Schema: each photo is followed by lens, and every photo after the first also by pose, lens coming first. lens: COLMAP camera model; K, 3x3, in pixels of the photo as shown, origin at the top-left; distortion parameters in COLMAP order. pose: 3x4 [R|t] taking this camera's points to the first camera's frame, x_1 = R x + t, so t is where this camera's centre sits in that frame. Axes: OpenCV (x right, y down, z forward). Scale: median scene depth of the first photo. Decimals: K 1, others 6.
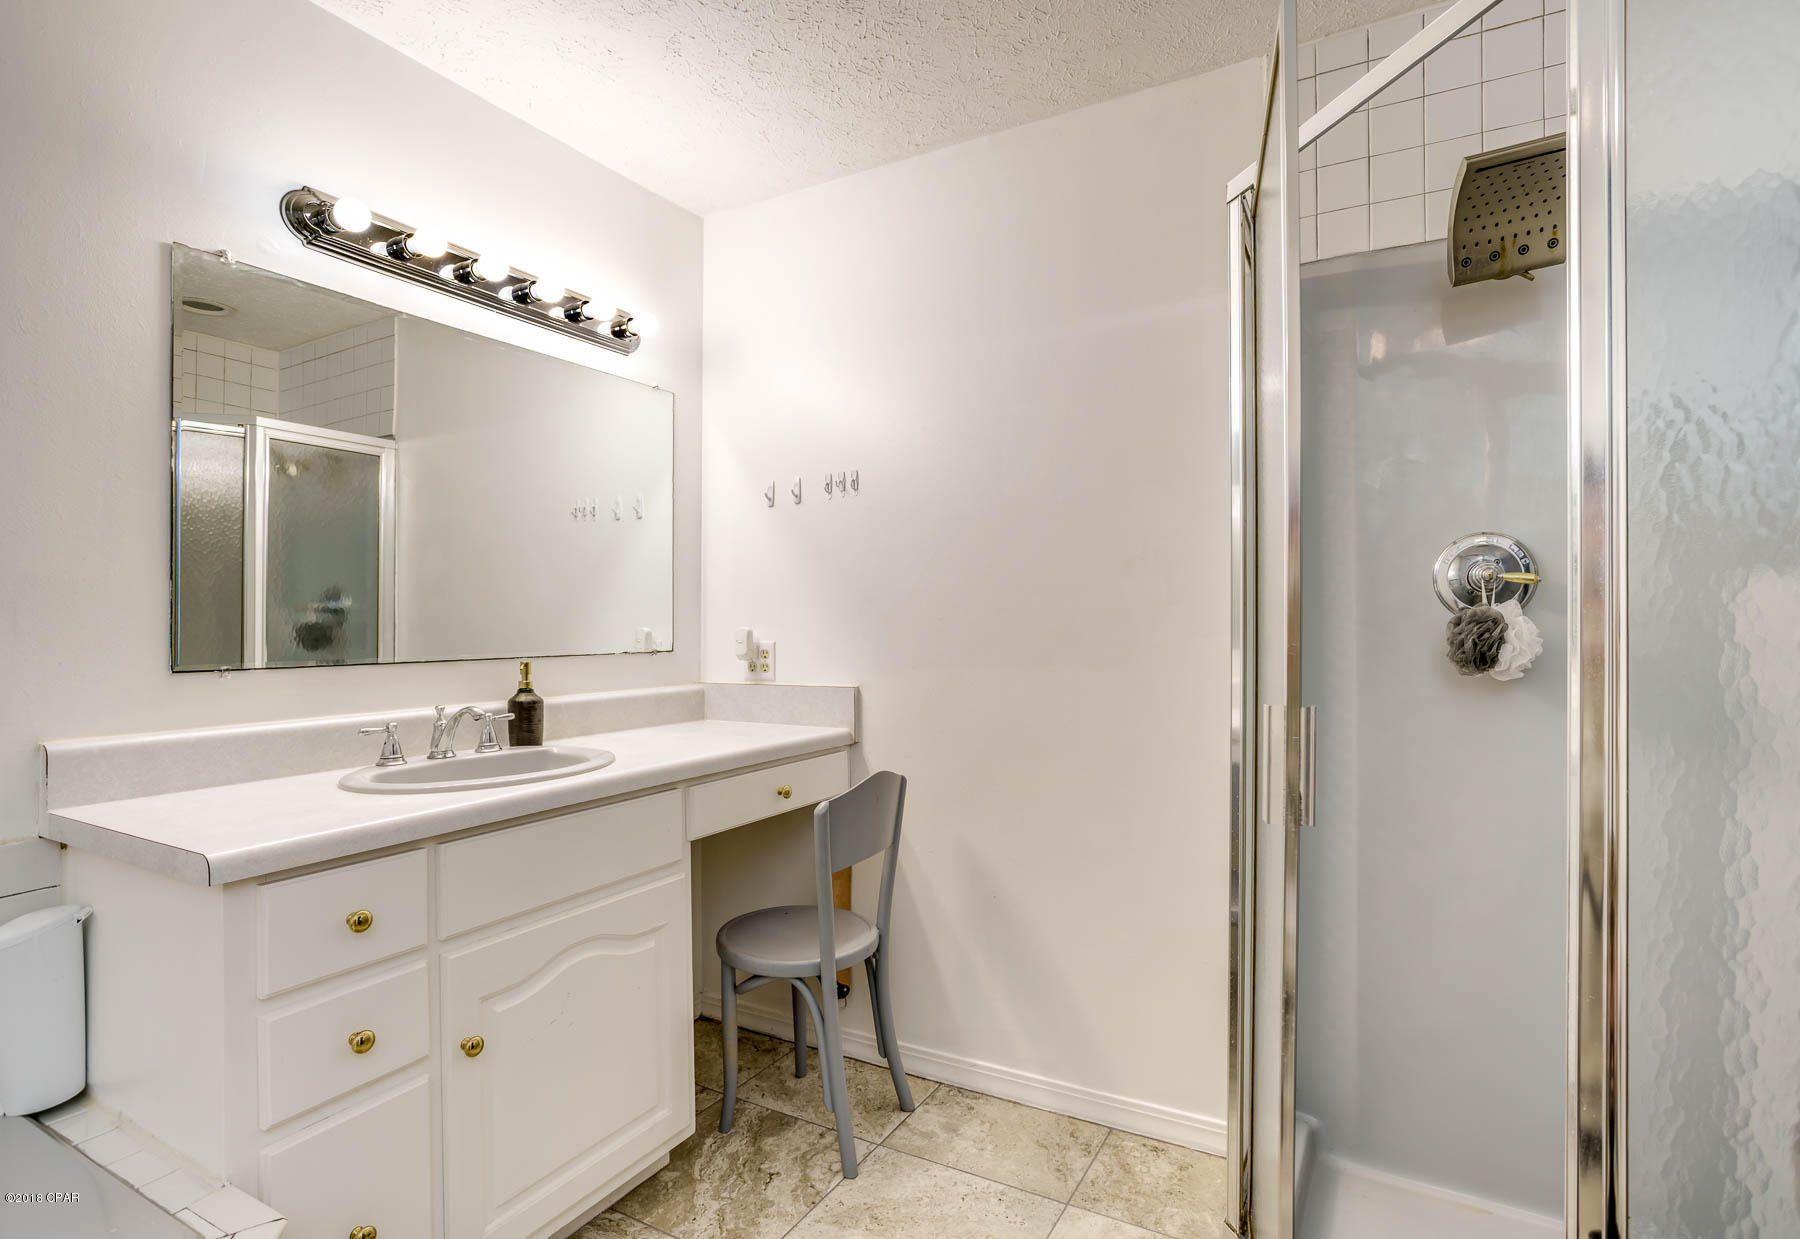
lens RADIAL K [[895.7, 0, 903.0], [0, 895.7, 620.4], [0, 0, 1]] dist [0.001060, 0.000344]
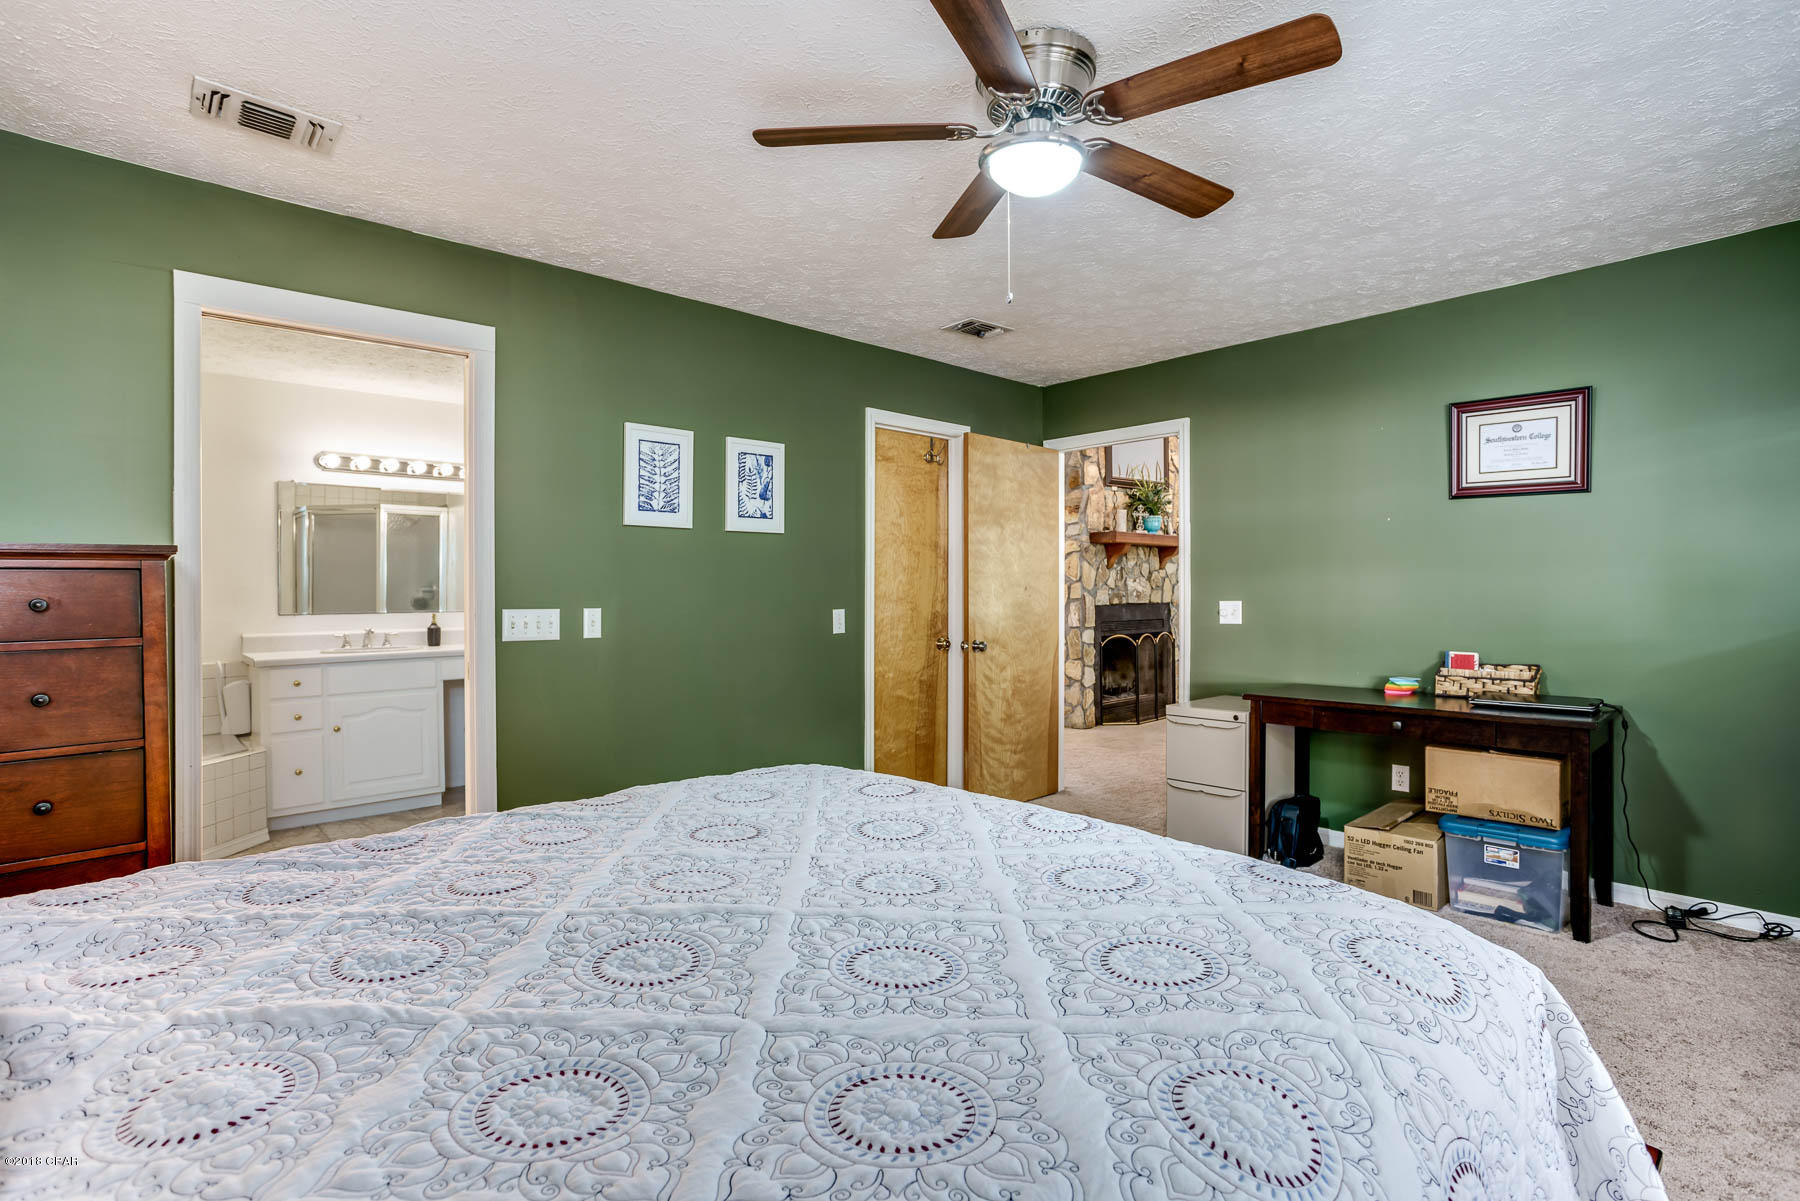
lens RADIAL K [[870.5, 0, 893.2], [0, 870.5, 590.3], [0, 0, 1]] dist [-0.059982, 0.035426]
pose [[0.955488, -0.003300, -0.295013, 1.839624], [0.002240, 0.999990, -0.003931, -0.007123], [0.295023, 0.003095, 0.955485, -1.063662]]
